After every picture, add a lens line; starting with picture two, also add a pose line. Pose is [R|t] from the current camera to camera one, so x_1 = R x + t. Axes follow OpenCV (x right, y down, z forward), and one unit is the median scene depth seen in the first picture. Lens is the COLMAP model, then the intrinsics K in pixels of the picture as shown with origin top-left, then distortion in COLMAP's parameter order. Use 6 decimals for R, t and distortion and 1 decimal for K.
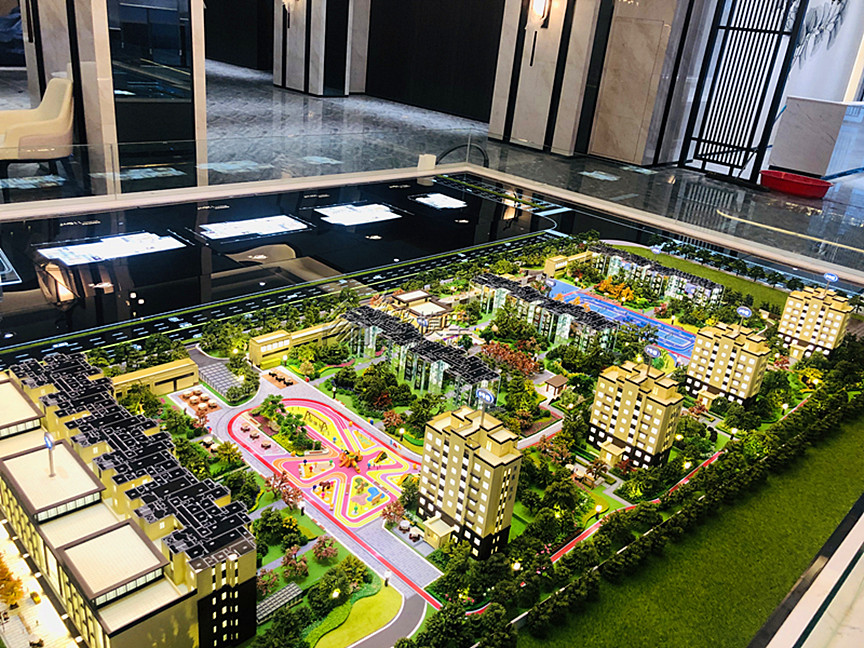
lens RADIAL K [[704.5, 0, 432.0], [0, 704.5, 324.0], [0, 0, 1]] dist [0.014739, -0.004021]
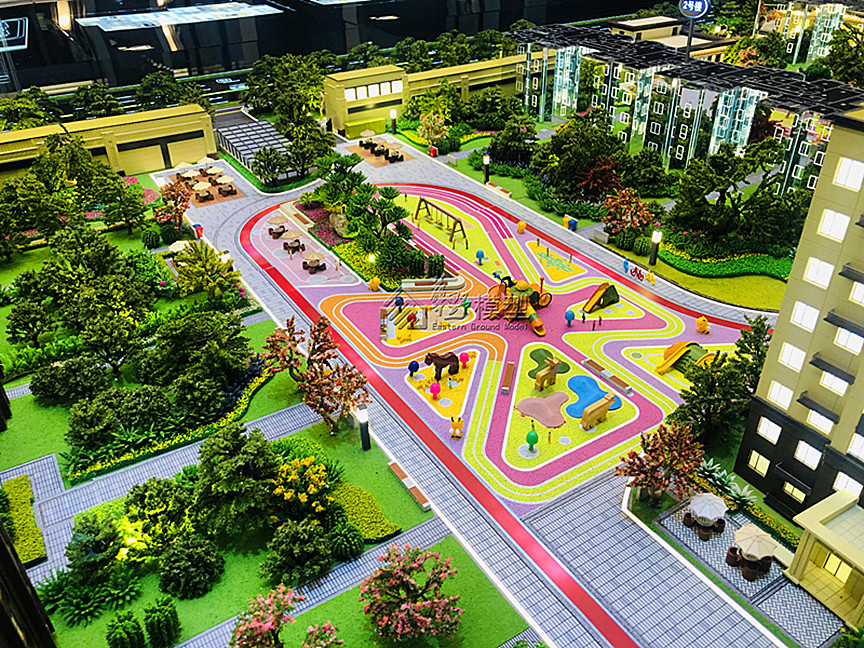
lens RADIAL K [[704.5, 0, 432.0], [0, 704.5, 324.0], [0, 0, 1]] dist [0.014739, -0.004021]
pose [[0.968711, 0.028917, -0.246499, -0.060834], [0.007240, 0.989474, 0.144530, 0.133912], [0.248084, -0.141792, 0.958305, 0.562556]]
